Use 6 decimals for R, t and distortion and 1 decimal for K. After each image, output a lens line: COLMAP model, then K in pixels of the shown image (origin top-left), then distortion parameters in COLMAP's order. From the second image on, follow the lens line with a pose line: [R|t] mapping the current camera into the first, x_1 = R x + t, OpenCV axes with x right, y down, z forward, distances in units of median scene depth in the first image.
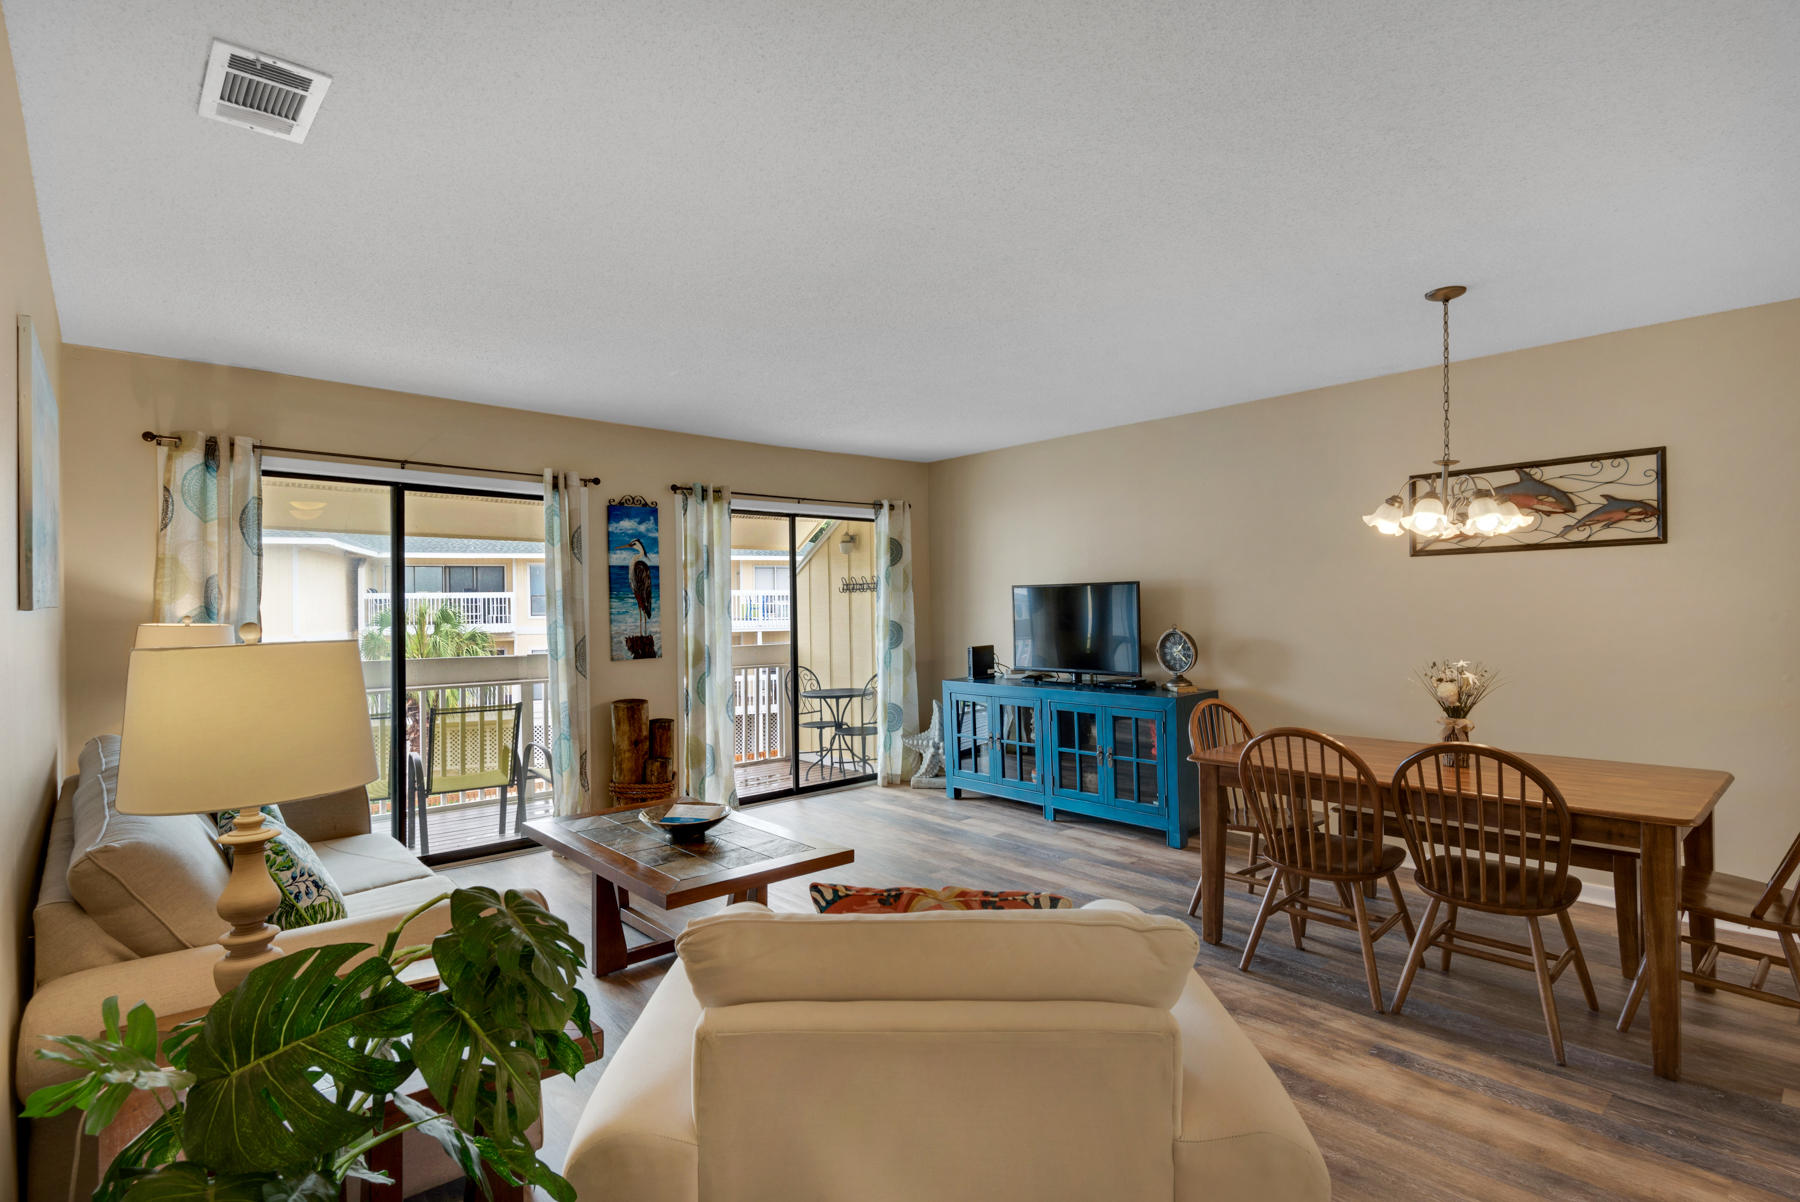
lens RADIAL K [[859.4, 0, 914.4], [0, 859.4, 597.7], [0, 0, 1]] dist [0.001915, 0.000349]
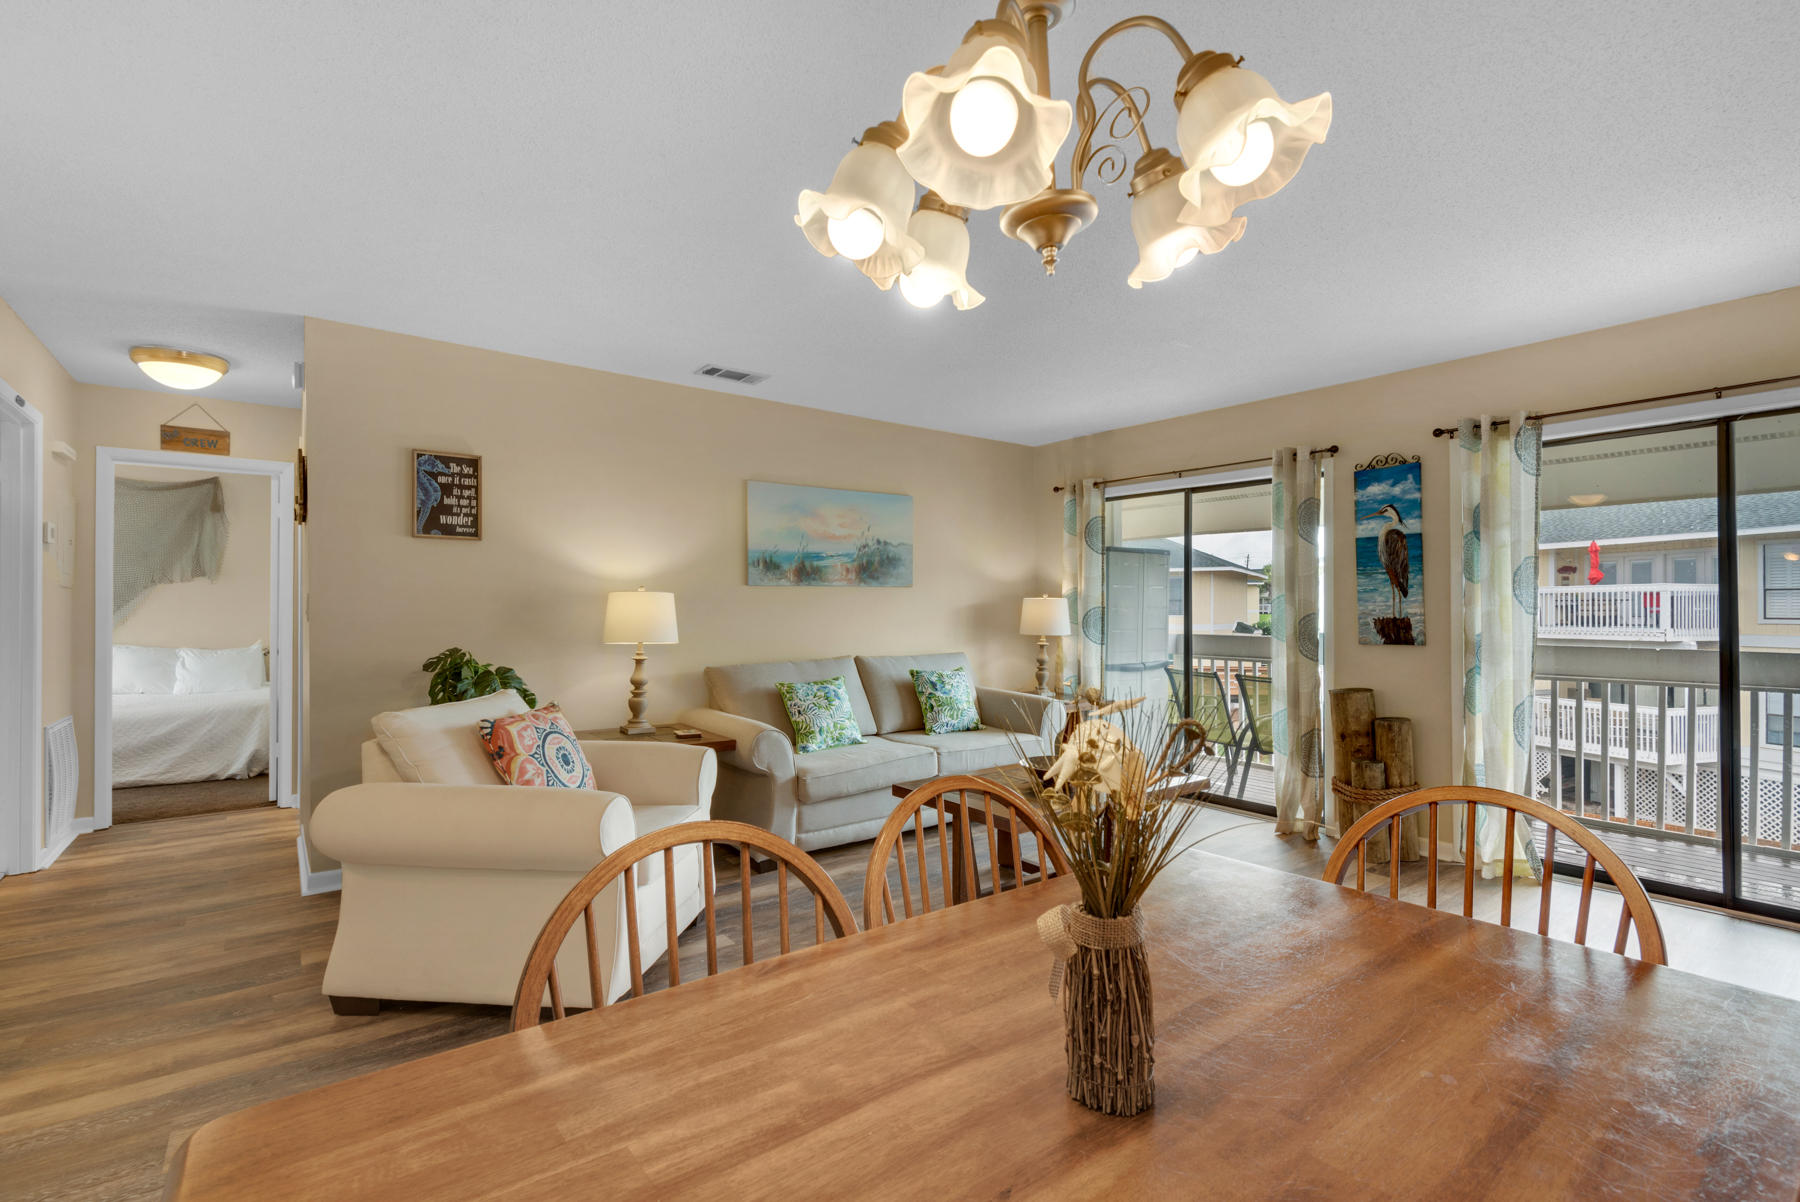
lens RADIAL K [[825.5, 0, 889.7], [0, 825.5, 603.8], [0, 0, 1]] dist [0.038268, -0.025315]
pose [[-0.097738, 0.001394, -0.995211, 0.725515], [0.008247, 0.999966, 0.000591, 0.034358], [0.995178, -0.008150, -0.097746, 0.769441]]
